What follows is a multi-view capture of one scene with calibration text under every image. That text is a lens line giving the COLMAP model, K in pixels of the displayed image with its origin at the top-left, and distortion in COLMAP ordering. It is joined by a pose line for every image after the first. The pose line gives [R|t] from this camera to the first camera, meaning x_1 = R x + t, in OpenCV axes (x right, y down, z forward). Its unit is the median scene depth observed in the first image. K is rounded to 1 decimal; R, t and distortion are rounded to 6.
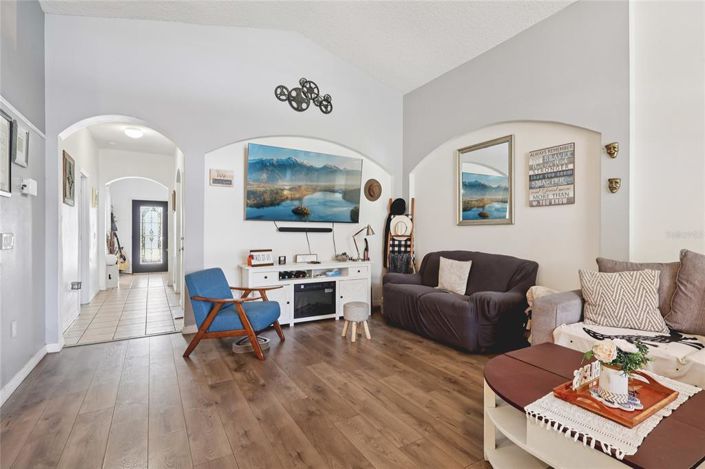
lens RADIAL K [[333.2, 0, 352.5], [0, 333.2, 234.5], [0, 0, 1]] dist [-0.000570, 0.000003]
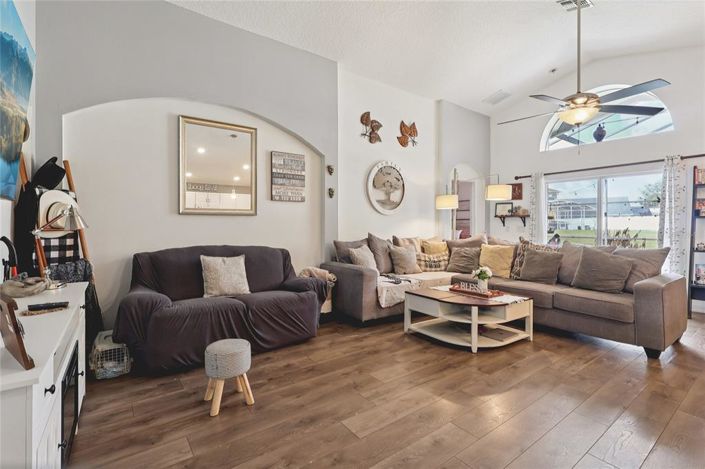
lens RADIAL K [[328.0, 0, 354.3], [0, 328.0, 225.7], [0, 0, 1]] dist [-0.000875, -0.000026]
pose [[-0.099899, -0.005473, 0.994983, -0.651704], [0.002475, 0.999980, 0.005749, -0.005150], [-0.994994, 0.003037, -0.099884, 0.931633]]
